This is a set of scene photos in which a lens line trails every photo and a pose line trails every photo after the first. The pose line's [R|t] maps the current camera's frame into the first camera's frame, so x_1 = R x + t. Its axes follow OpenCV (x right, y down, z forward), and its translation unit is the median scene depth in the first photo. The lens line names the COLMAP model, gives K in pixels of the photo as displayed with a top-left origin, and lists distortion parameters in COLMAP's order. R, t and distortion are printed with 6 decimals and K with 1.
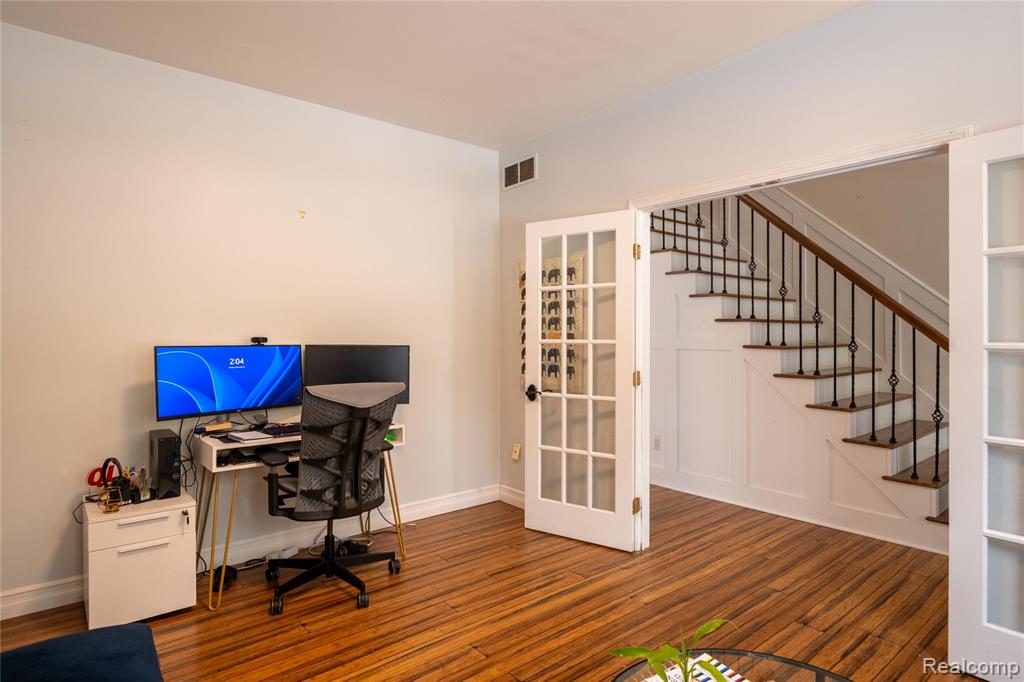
lens RADIAL K [[560.4, 0, 510.1], [0, 560.4, 326.6], [0, 0, 1]] dist [-0.000050, -0.002210]
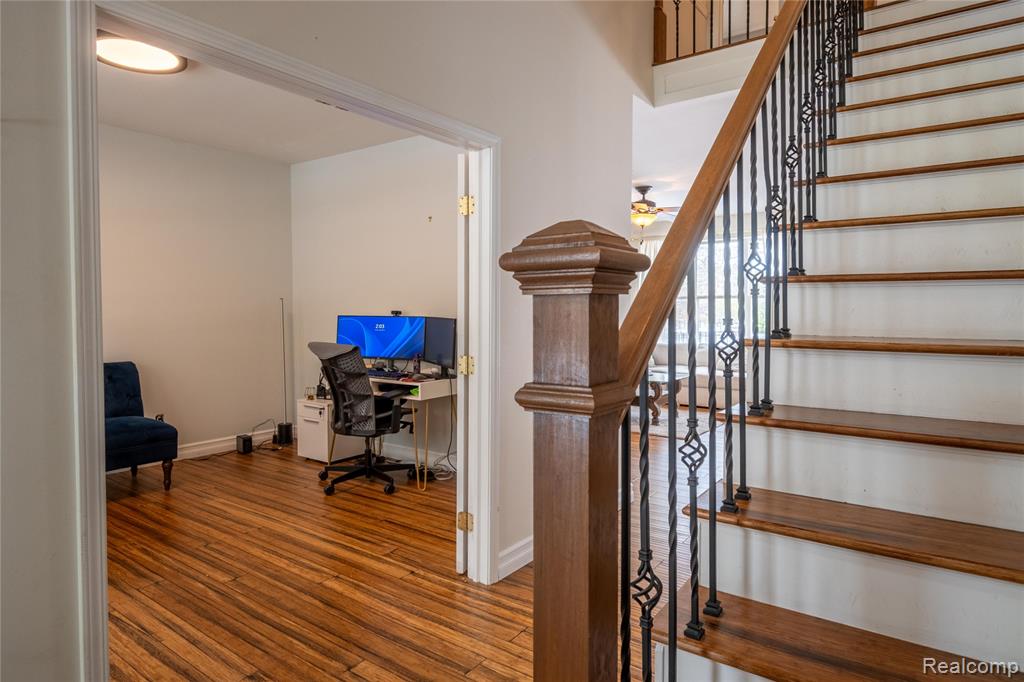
lens RADIAL K [[560.4, 0, 510.1], [0, 560.4, 326.6], [0, 0, 1]] dist [-0.000050, -0.002210]
pose [[0.282828, 0.030185, -0.958696, 1.189065], [0.009931, 0.999359, 0.034395, 0.014512], [0.959119, -0.019249, 0.282347, 0.989666]]
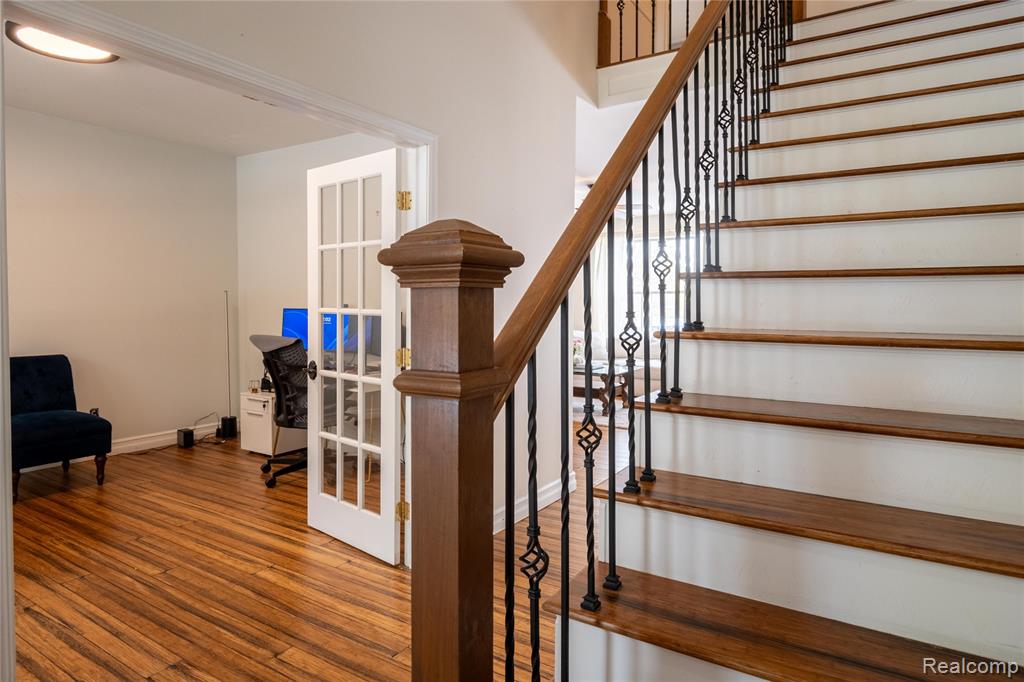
lens RADIAL K [[552.1, 0, 499.3], [0, 552.1, 318.6], [0, 0, 1]] dist [0.000564, -0.002462]
pose [[0.341953, 0.027969, -0.939301, 1.216141], [0.005804, 0.999475, 0.031874, 0.015630], [0.939699, -0.016351, 0.341611, 1.019127]]
